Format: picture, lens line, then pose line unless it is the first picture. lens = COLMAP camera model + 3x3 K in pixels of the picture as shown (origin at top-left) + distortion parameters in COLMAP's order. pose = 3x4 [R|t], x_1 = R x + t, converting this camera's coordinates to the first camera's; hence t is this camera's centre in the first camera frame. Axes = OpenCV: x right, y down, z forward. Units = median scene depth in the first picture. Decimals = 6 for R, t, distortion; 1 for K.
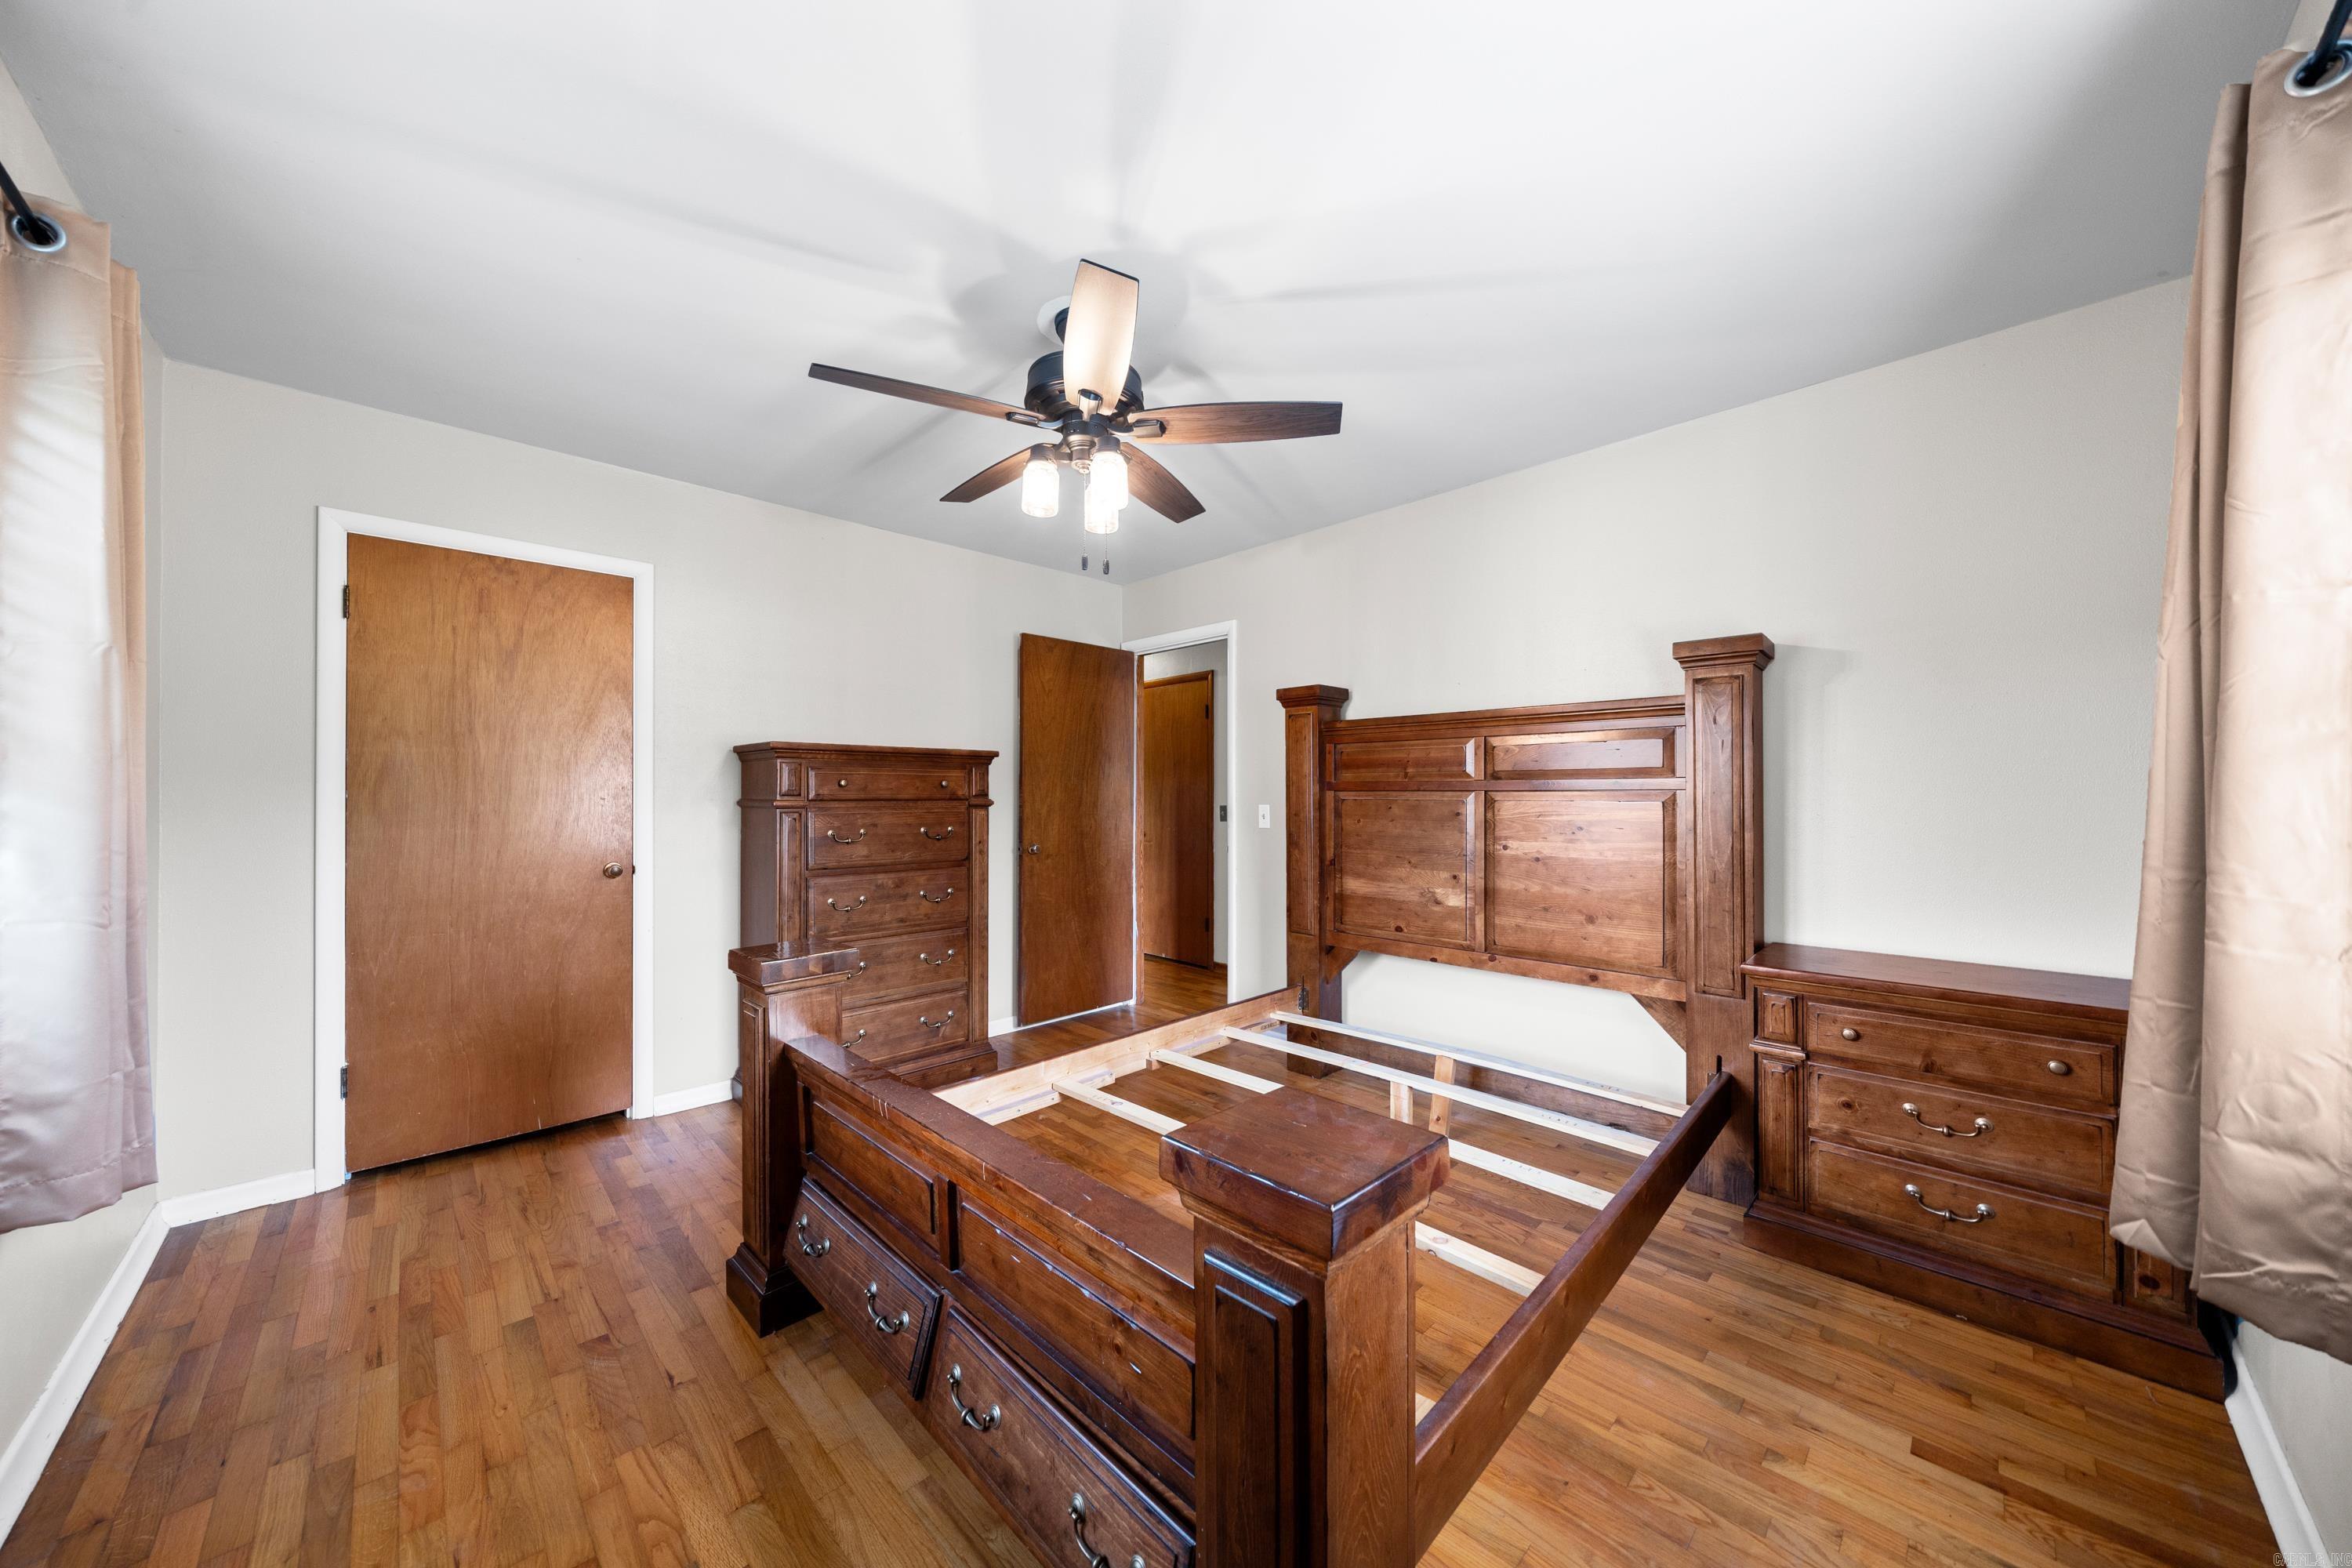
lens RADIAL K [[817.0, 0, 1186.4], [0, 817.0, 793.8], [0, 0, 1]] dist [-0.000332, -0.000019]
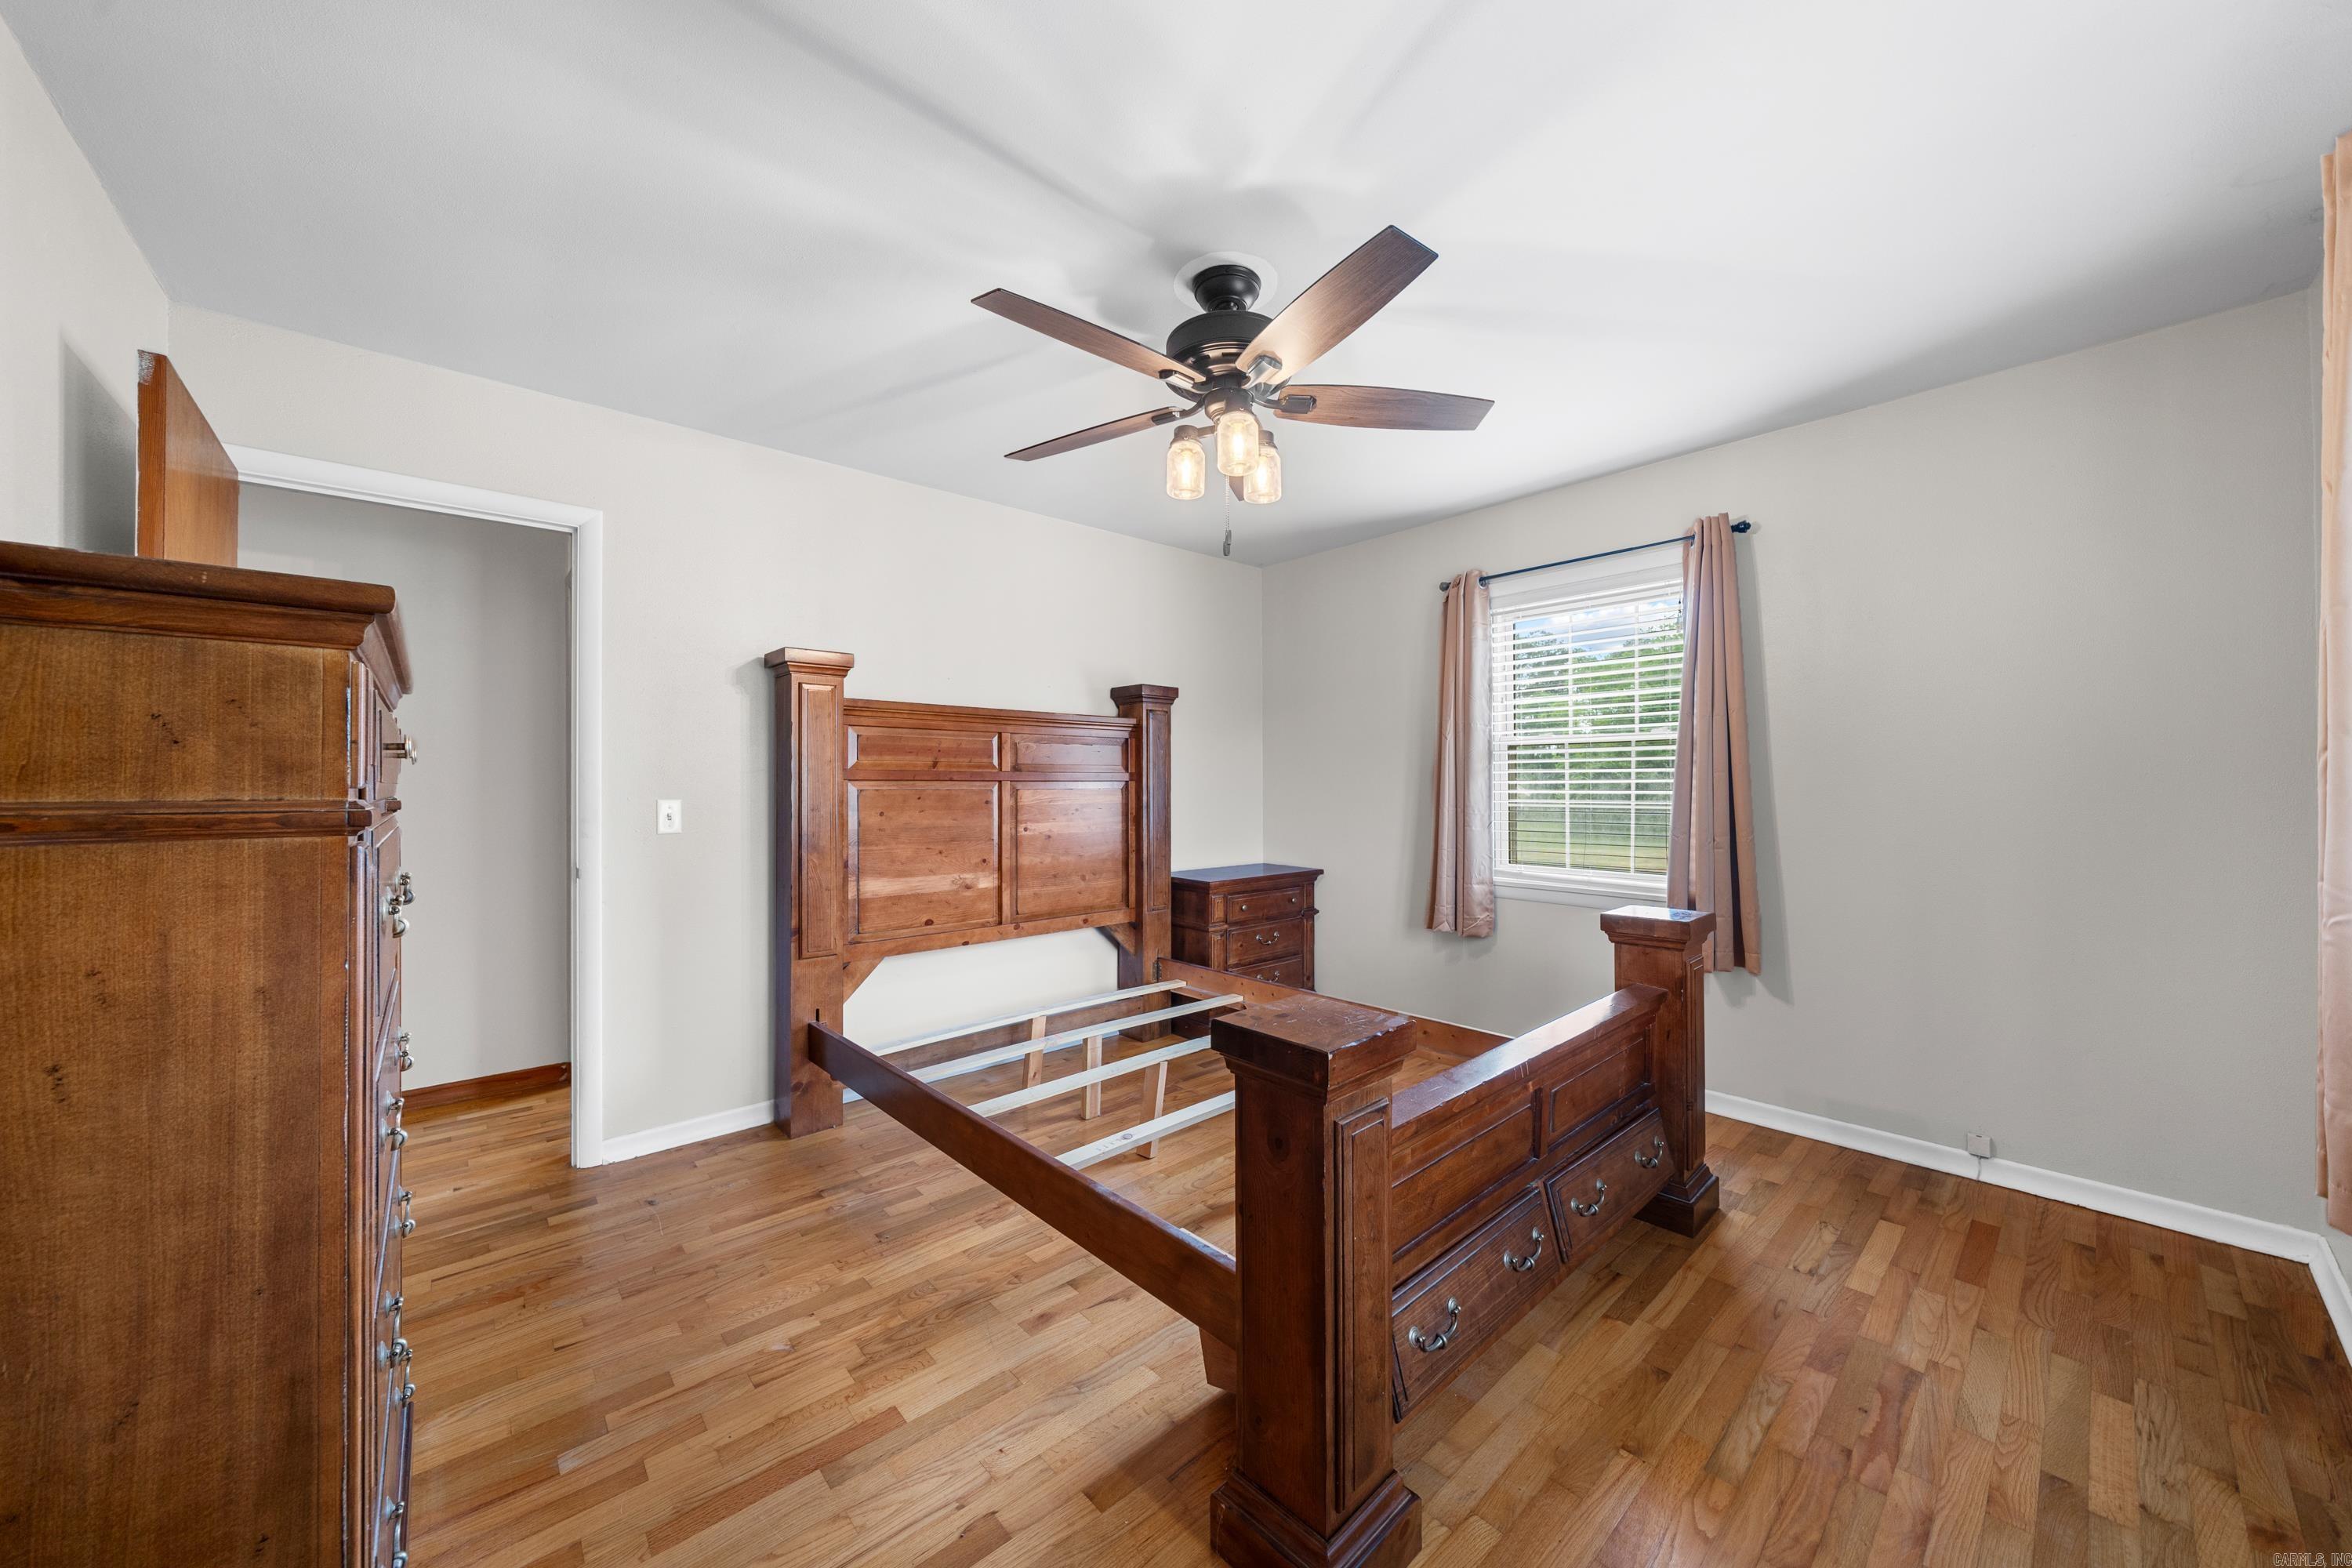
lens RADIAL K [[807.9, 0, 1176.0], [0, 807.9, 784.0], [0, 0, 1]] dist [-0.000232, -0.000003]
pose [[0.065201, 0.000608, 0.997872, -0.743780], [0.001686, 0.999998, -0.000719, 0.001853], [-0.997871, 0.001730, 0.065200, 0.701849]]
